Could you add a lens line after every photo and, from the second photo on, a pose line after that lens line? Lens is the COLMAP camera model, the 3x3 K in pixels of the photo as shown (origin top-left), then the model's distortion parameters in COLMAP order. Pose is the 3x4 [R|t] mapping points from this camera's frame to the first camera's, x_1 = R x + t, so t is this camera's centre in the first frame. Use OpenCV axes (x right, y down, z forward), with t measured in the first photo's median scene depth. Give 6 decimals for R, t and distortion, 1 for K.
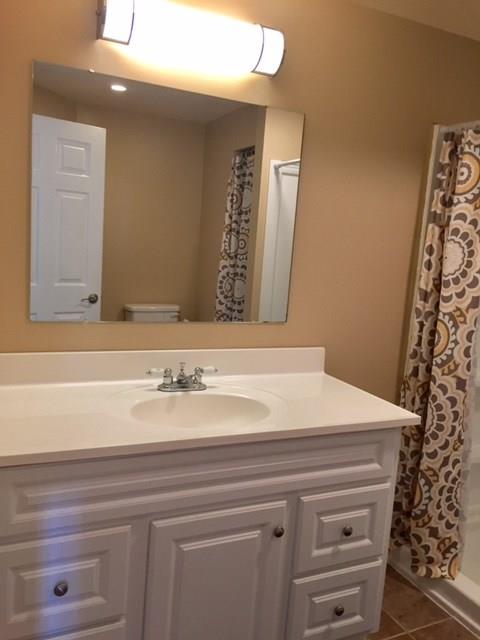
lens RADIAL K [[543.5, 0, 240.3], [0, 543.5, 319.4], [0, 0, 1]] dist [0.048098, -0.060015]
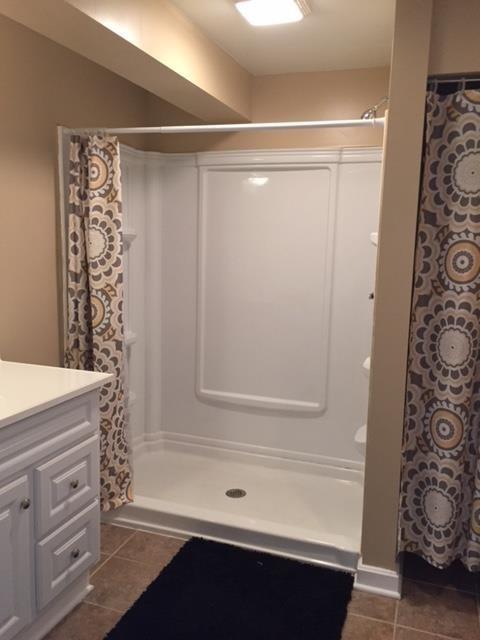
lens RADIAL K [[543.5, 0, 240.5], [0, 543.5, 319.3], [0, 0, 1]] dist [0.048098, -0.060015]
pose [[0.713283, -0.158610, 0.682693, -0.225672], [0.128382, 0.987144, 0.095208, -0.020749], [-0.689018, 0.019735, 0.724476, -0.076807]]
